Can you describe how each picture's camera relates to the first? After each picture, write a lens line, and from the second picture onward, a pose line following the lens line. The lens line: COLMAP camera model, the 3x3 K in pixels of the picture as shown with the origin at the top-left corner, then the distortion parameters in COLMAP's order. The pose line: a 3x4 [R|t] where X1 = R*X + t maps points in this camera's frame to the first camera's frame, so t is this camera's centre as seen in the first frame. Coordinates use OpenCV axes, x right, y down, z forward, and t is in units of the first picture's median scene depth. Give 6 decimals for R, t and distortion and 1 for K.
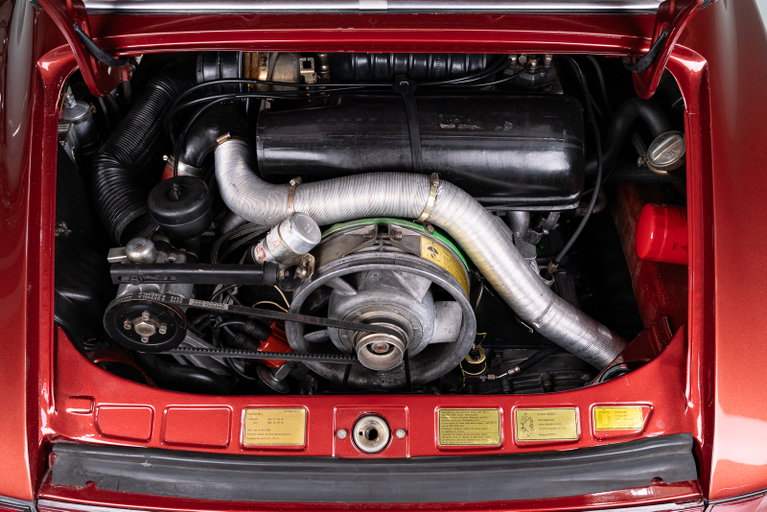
lens RADIAL K [[785.4, 0, 392.9], [0, 785.4, 275.0], [0, 0, 1]] dist [-0.006681, 0.000000]
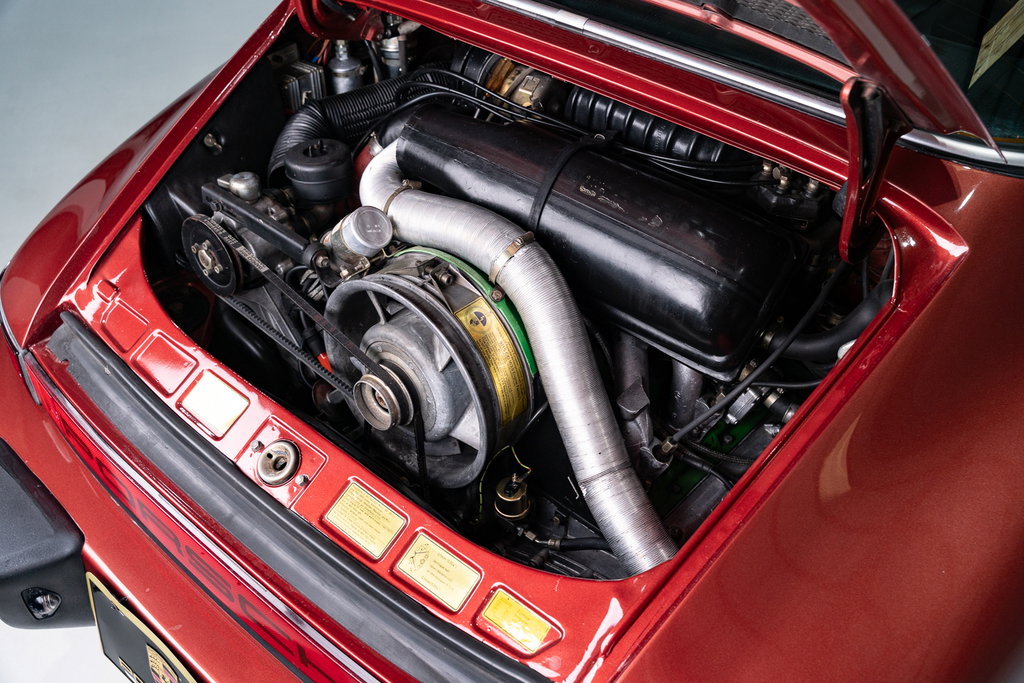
lens RADIAL K [[976.4, 0, 515.0], [0, 976.4, 341.9], [0, 0, 1]] dist [-0.015416, 0.000000]
pose [[0.749003, 0.427623, -0.506095, 0.566607], [-0.487005, 0.873232, 0.017084, -0.043338], [0.449244, 0.233675, 0.862308, 0.179935]]
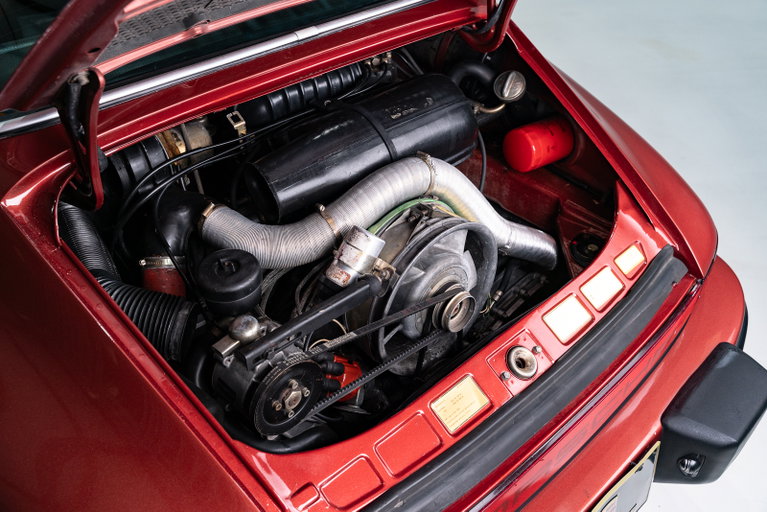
lens RADIAL K [[731.4, 0, 385.4], [0, 731.4, 255.7], [0, 0, 1]] dist [-0.015416, 0.000000]
pose [[0.720489, -0.416678, 0.554324, -0.620608], [0.483036, 0.875088, 0.029961, -0.051610], [-0.497566, 0.246172, 0.831762, 0.174604]]
